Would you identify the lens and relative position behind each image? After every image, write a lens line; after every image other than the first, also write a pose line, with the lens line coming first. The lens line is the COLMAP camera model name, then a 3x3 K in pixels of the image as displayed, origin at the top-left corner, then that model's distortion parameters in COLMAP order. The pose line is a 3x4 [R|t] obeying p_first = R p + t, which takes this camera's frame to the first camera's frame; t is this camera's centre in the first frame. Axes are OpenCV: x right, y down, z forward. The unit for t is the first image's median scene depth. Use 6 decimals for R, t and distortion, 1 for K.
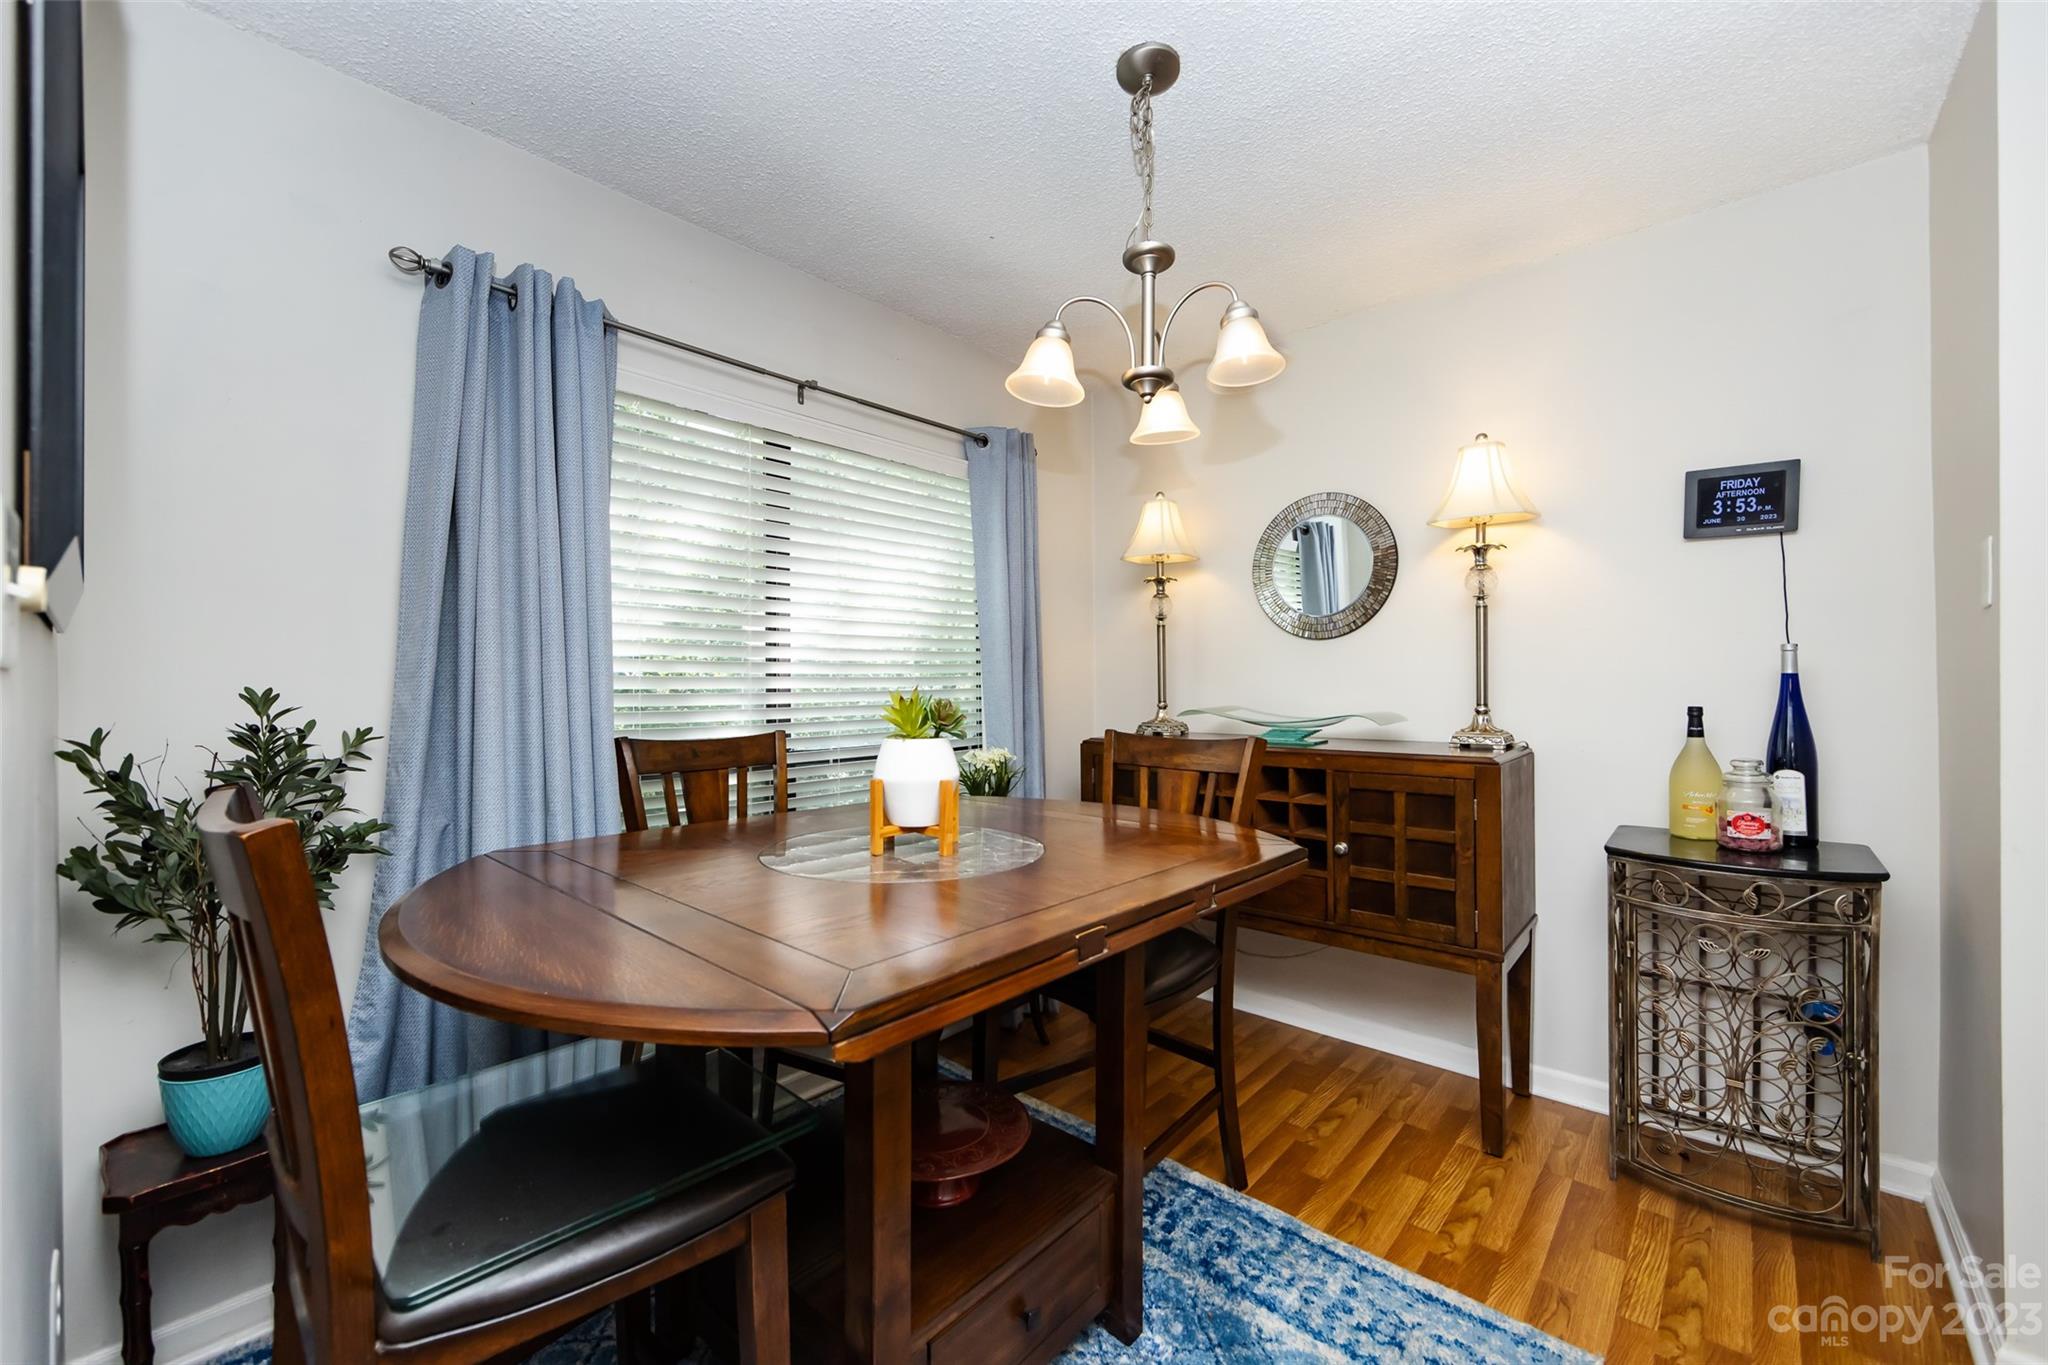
lens RADIAL K [[807.8, 0, 1012.1], [0, 807.8, 689.3], [0, 0, 1]] dist [-0.002106, 0.000061]
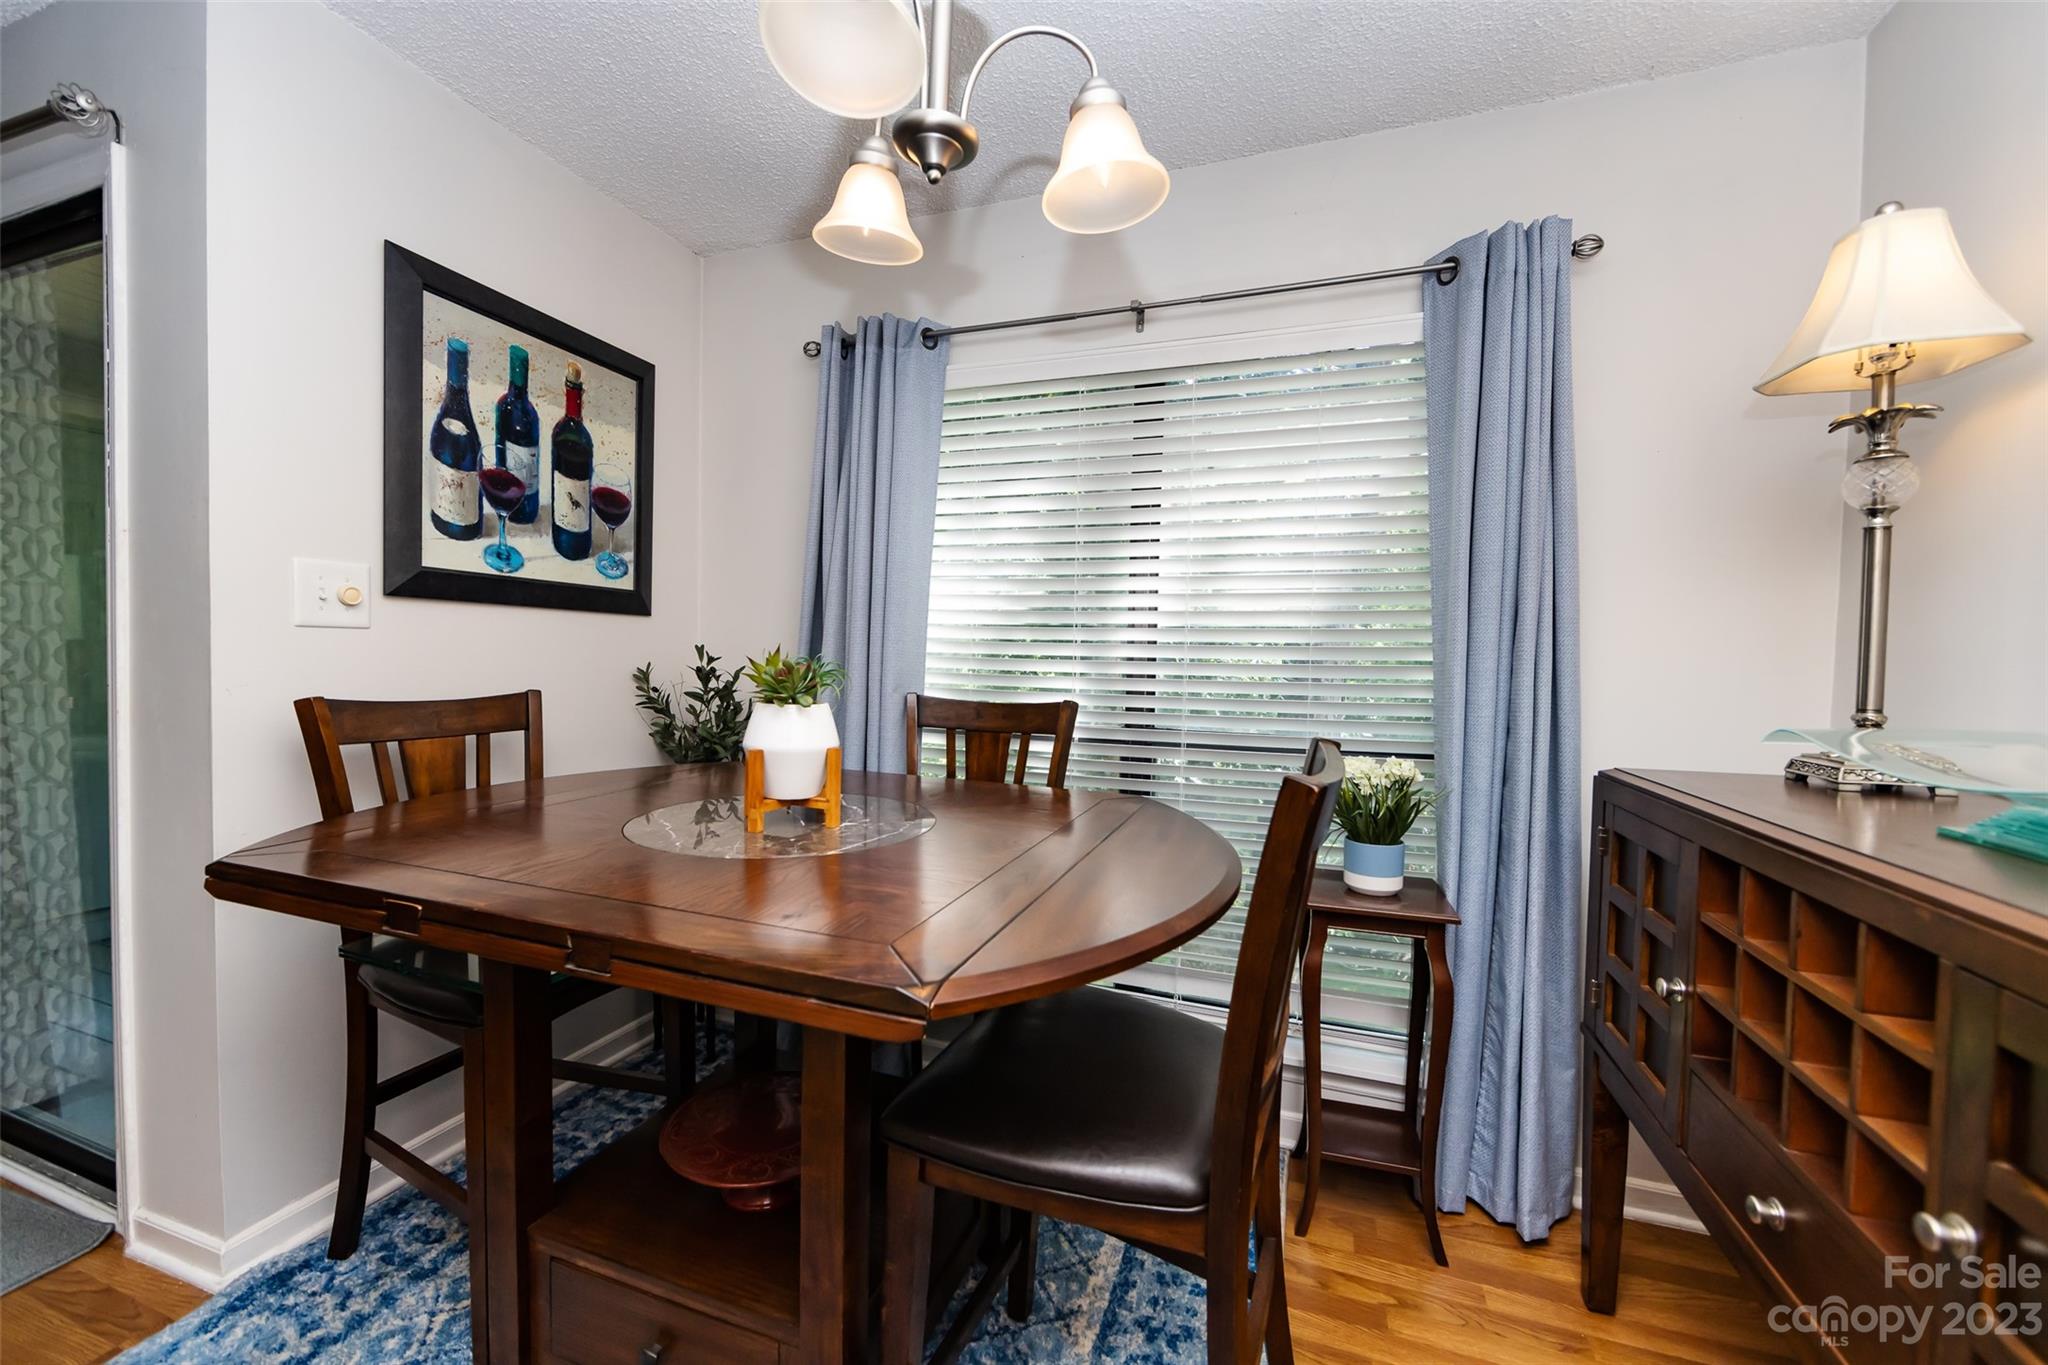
lens RADIAL K [[807.8, 0, 1012.0], [0, 807.8, 681.4], [0, 0, 1]] dist [-0.002106, 0.000061]
pose [[0.387027, 0.044975, -0.920971, 0.767372], [-0.028600, 0.998915, 0.036763, -0.004686], [0.921625, 0.012112, 0.387893, 0.814276]]
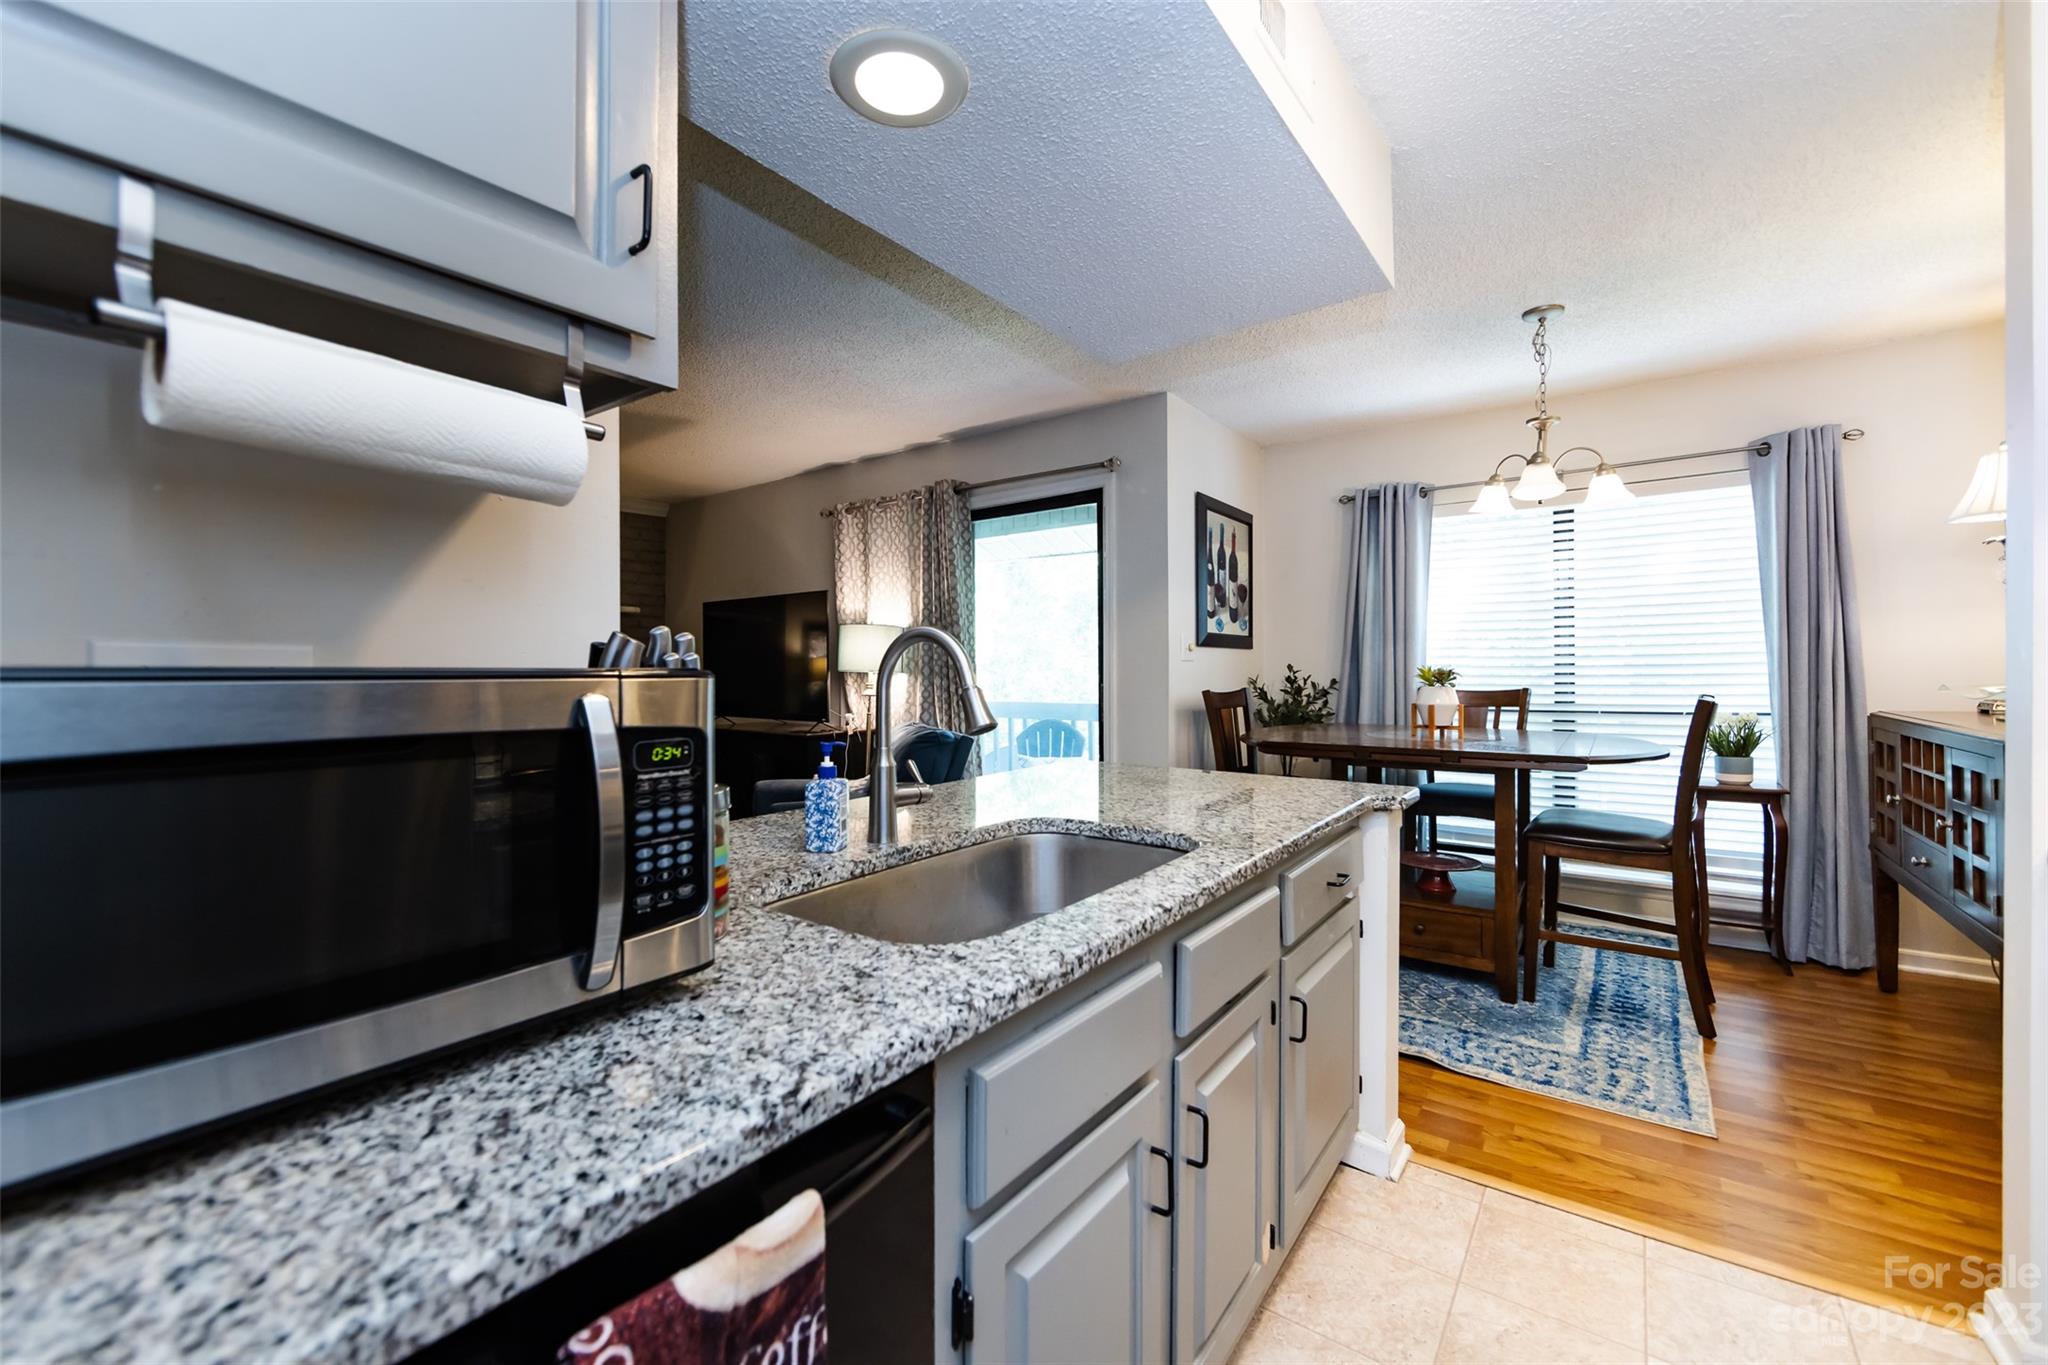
lens RADIAL K [[807.8, 0, 1022.3], [0, 807.8, 664.2], [0, 0, 1]] dist [-0.002106, 0.000061]
pose [[0.102398, -0.002179, -0.994741, 1.819418], [0.002841, 0.999994, -0.001899, 0.002450], [0.994739, -0.002632, 0.102404, -0.319406]]
